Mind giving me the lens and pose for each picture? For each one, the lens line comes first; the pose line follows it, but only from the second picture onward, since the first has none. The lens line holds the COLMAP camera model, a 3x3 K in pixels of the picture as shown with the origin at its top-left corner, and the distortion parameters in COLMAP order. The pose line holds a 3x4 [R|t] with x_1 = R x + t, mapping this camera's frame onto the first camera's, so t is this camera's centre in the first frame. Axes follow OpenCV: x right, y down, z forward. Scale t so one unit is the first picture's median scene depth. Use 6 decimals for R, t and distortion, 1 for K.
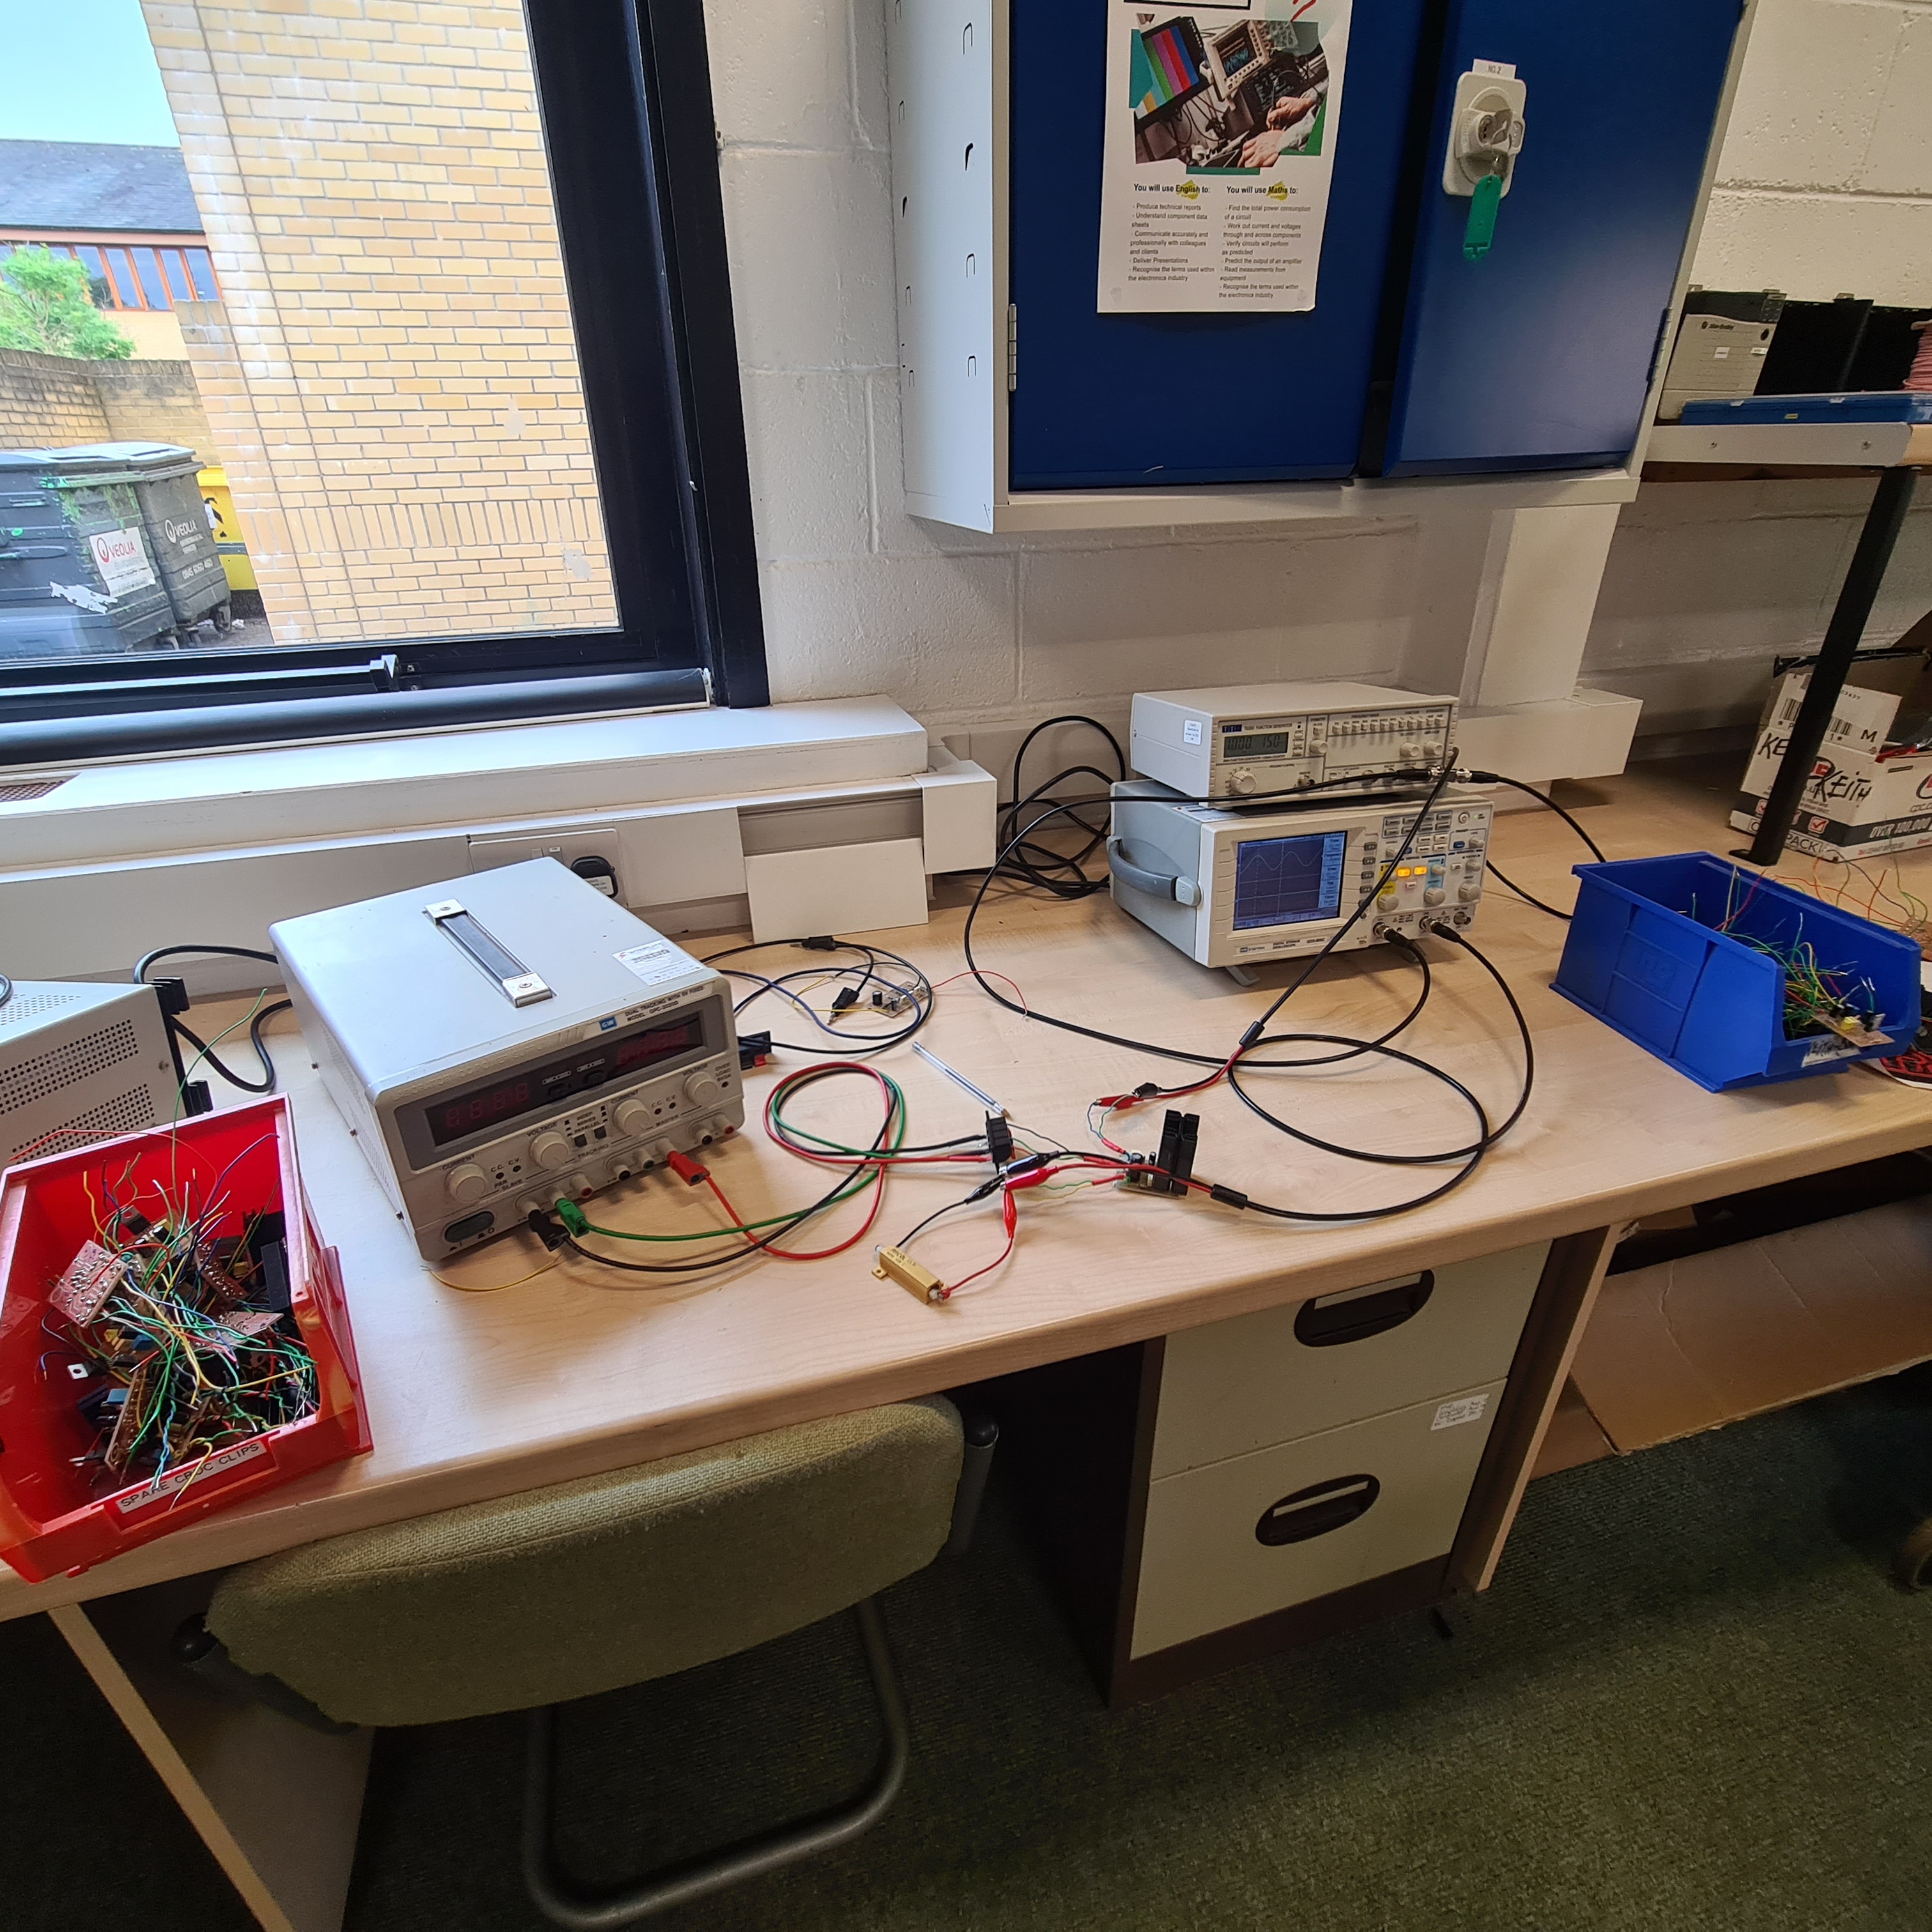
lens RADIAL K [[1054.4, 0, 968.3], [0, 1054.4, 997.6], [0, 0, 1]] dist [-0.007517, 0.004115]
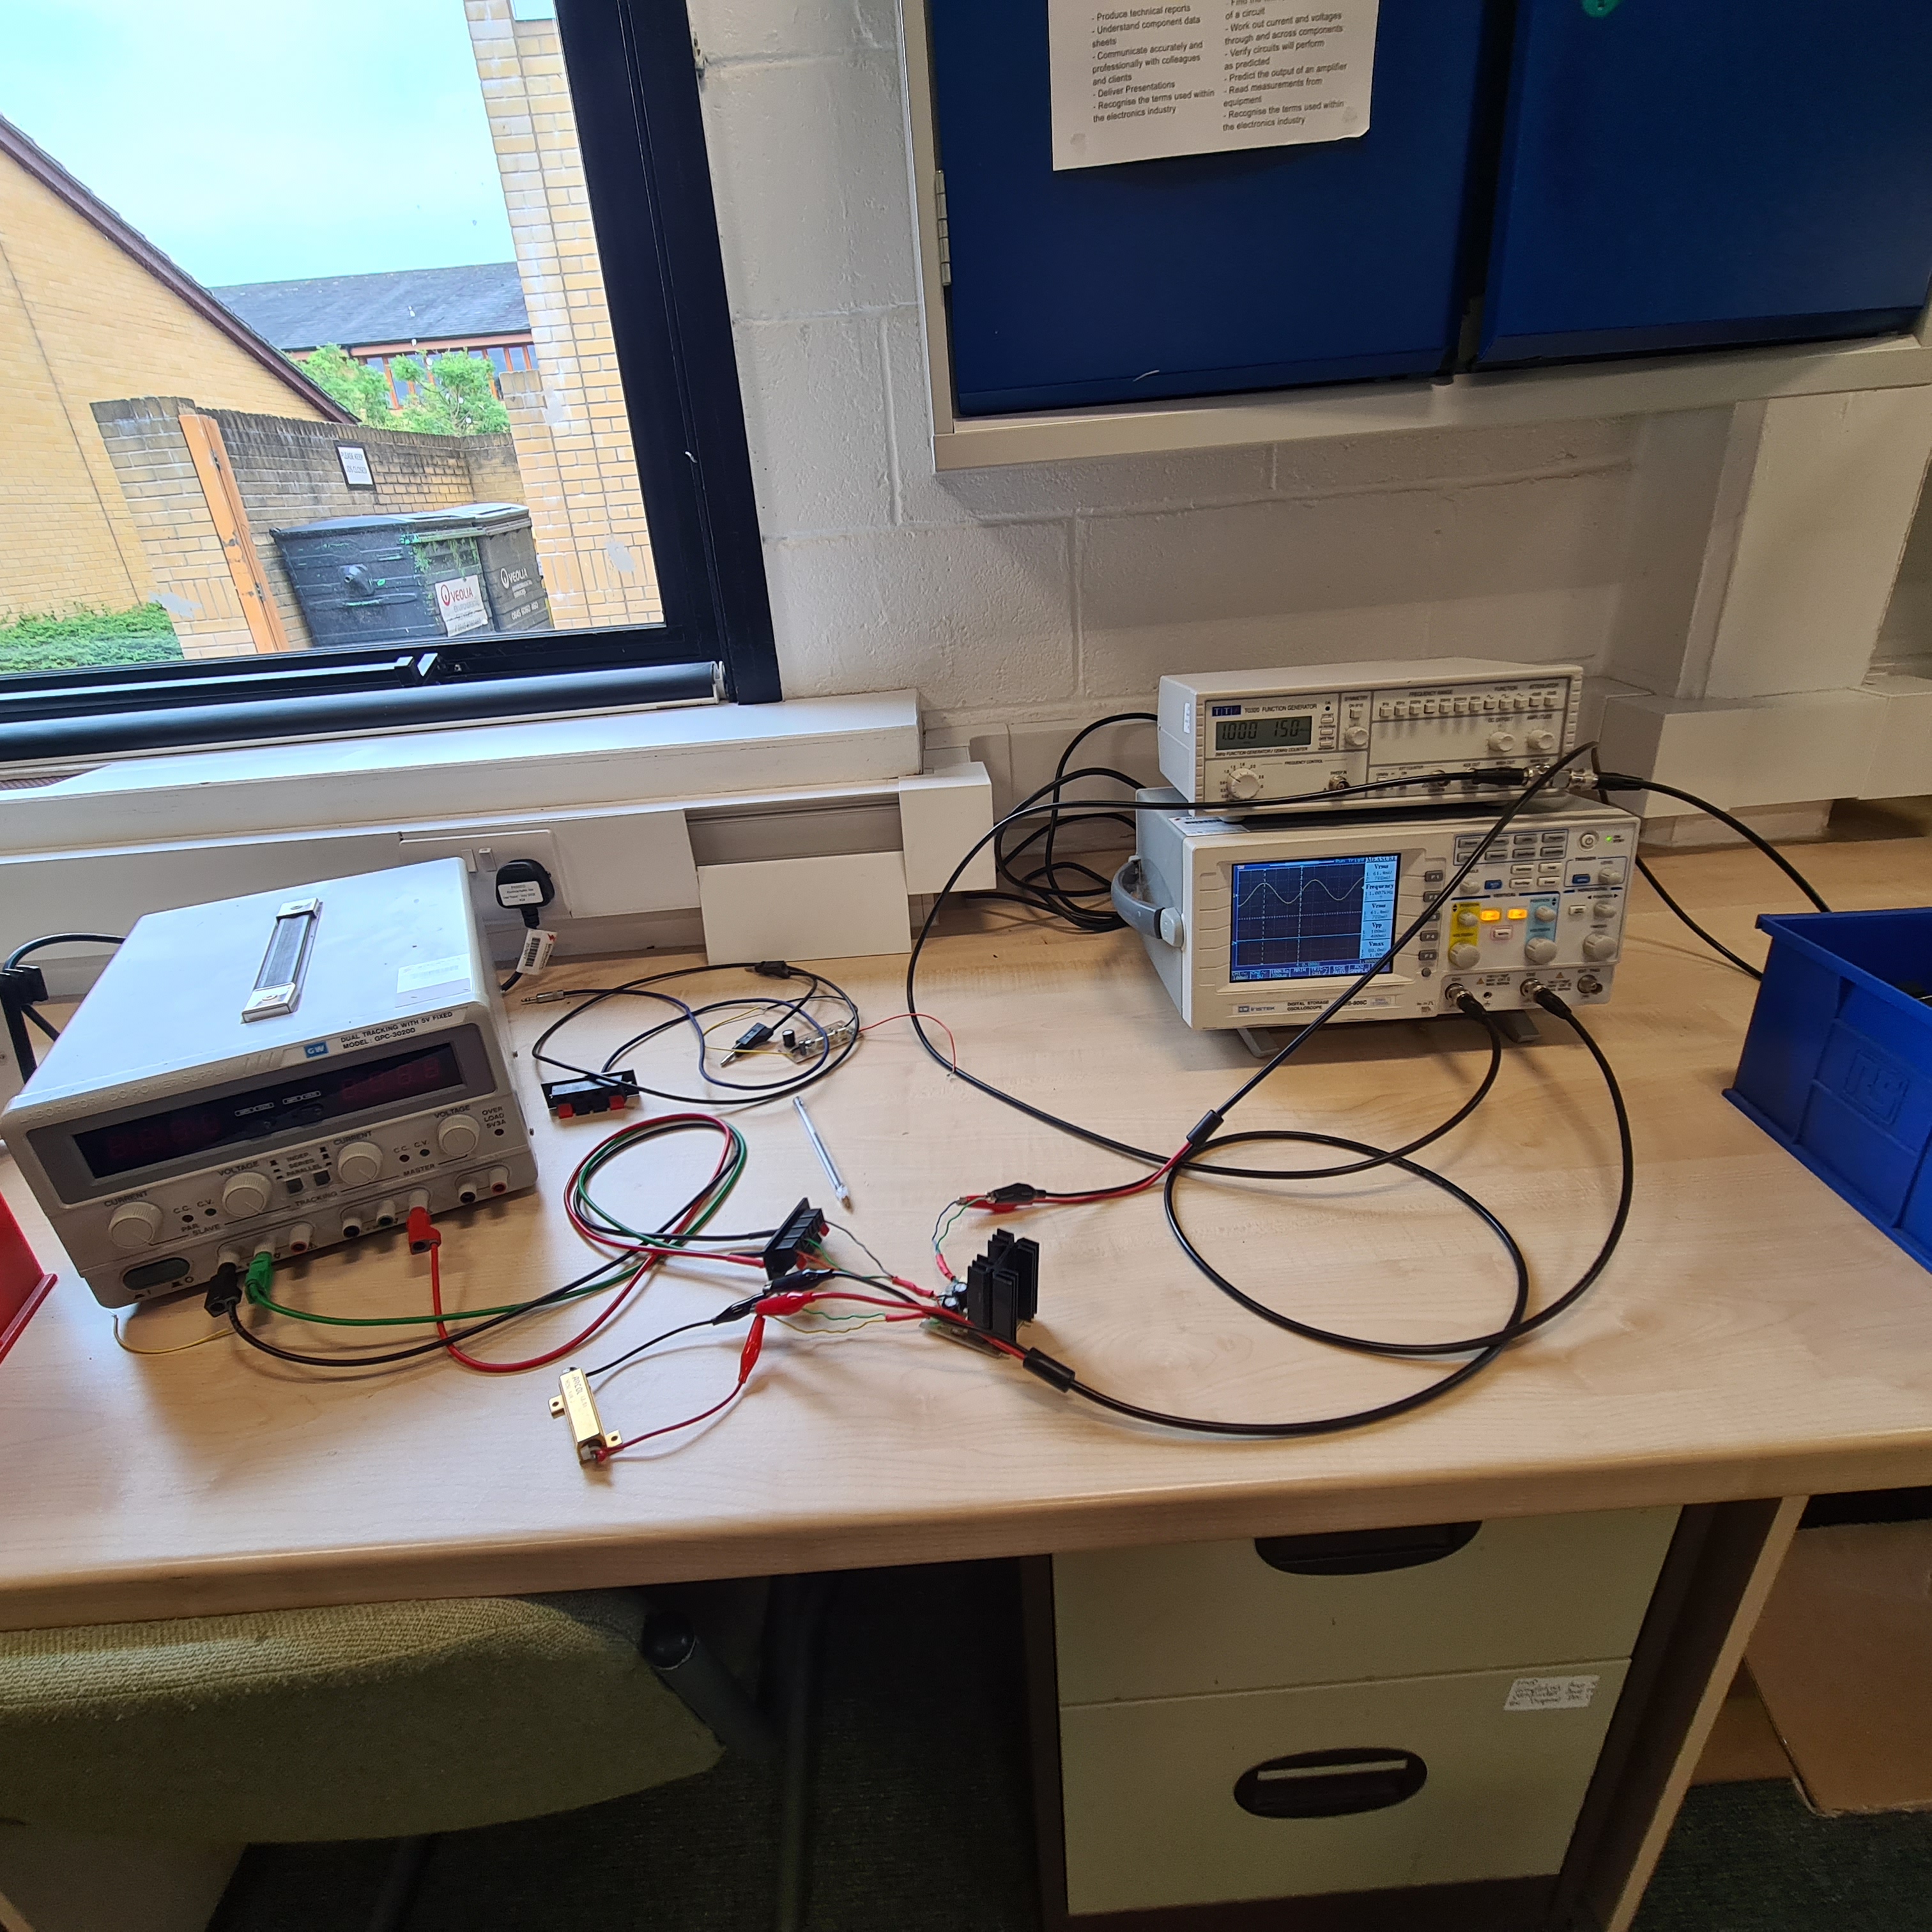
lens RADIAL K [[1054.4, 0, 968.3], [0, 1054.4, 997.6], [0, 0, 1]] dist [-0.007517, 0.004115]
pose [[0.965191, 0.062589, -0.253948, 0.259479], [-0.069463, 0.997419, -0.018184, -0.026435], [0.252154, 0.035191, 0.967047, 0.230610]]
